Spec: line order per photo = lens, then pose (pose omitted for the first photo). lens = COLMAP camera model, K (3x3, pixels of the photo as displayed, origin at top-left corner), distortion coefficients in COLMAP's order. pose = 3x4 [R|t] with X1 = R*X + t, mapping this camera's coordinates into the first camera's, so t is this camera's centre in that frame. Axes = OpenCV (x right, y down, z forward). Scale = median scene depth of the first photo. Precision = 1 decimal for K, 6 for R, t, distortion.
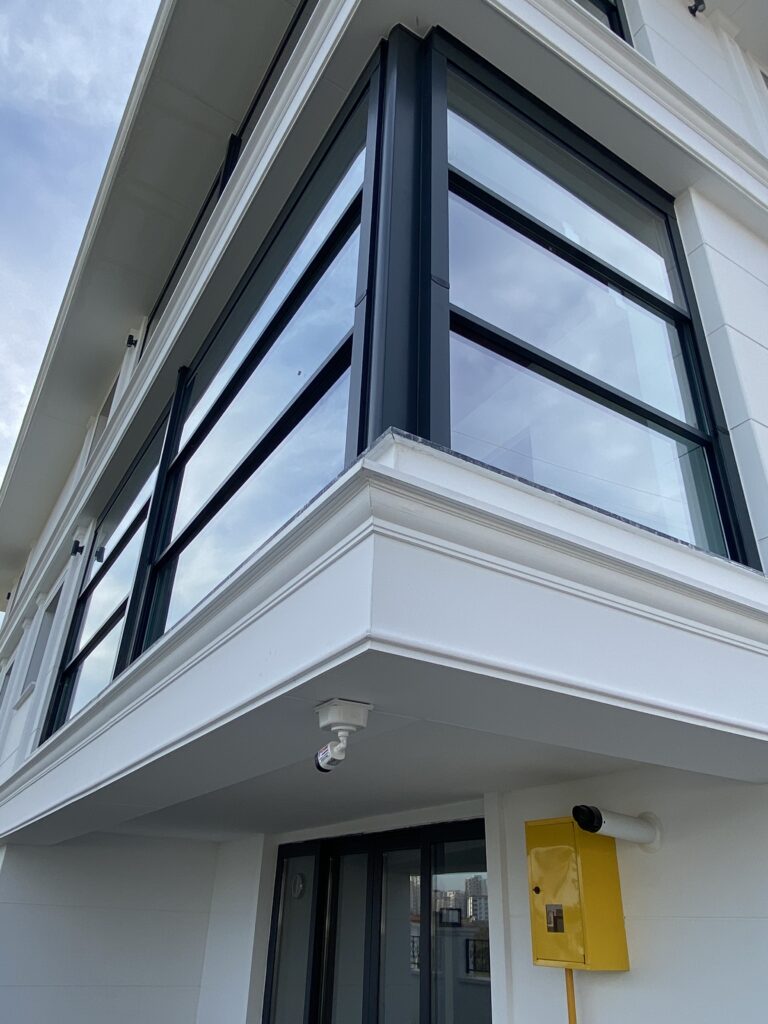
lens RADIAL K [[734.5, 0, 384.0], [0, 734.5, 512.0], [0, 0, 1]] dist [0.067568, -0.073745]
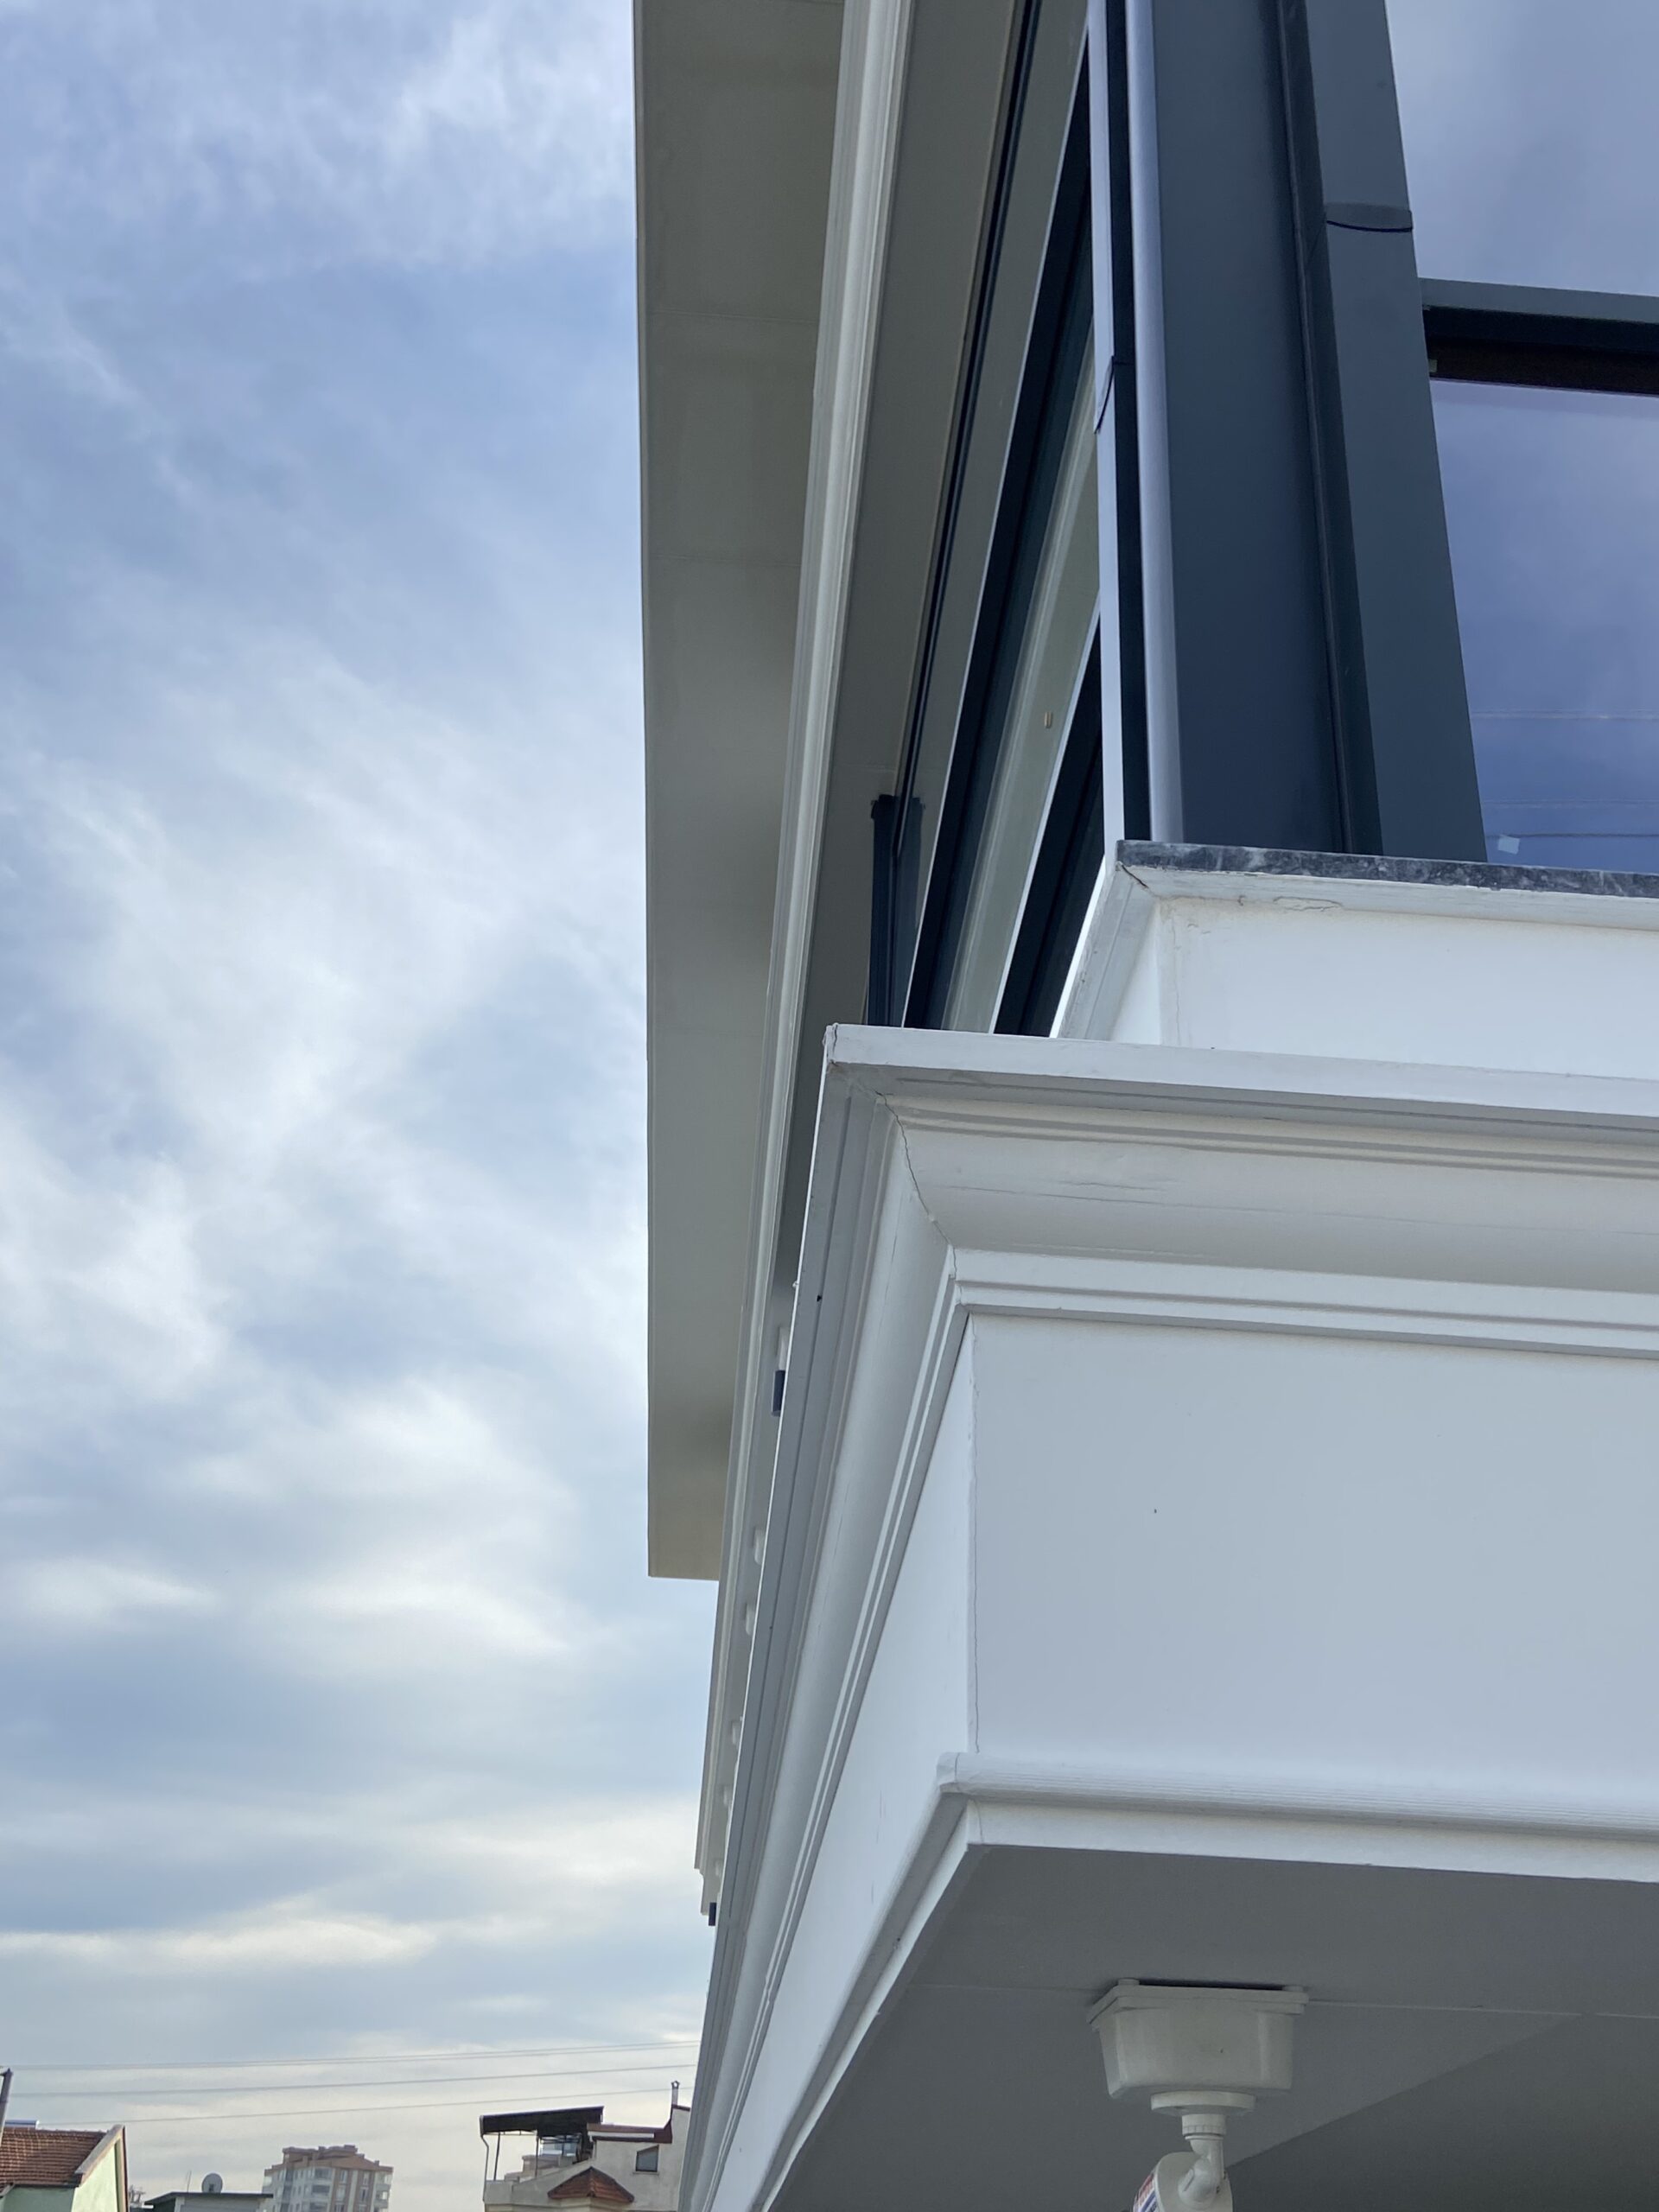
lens RADIAL K [[2234.6, 0, 829.5], [0, 2234.6, 1106.0], [0, 0, 1]] dist [0.076531, -0.019088]
pose [[0.880430, -0.228880, -0.415279, 0.221841], [0.217626, 0.973149, -0.074963, 0.005758], [0.421286, -0.024376, 0.906600, 0.283439]]
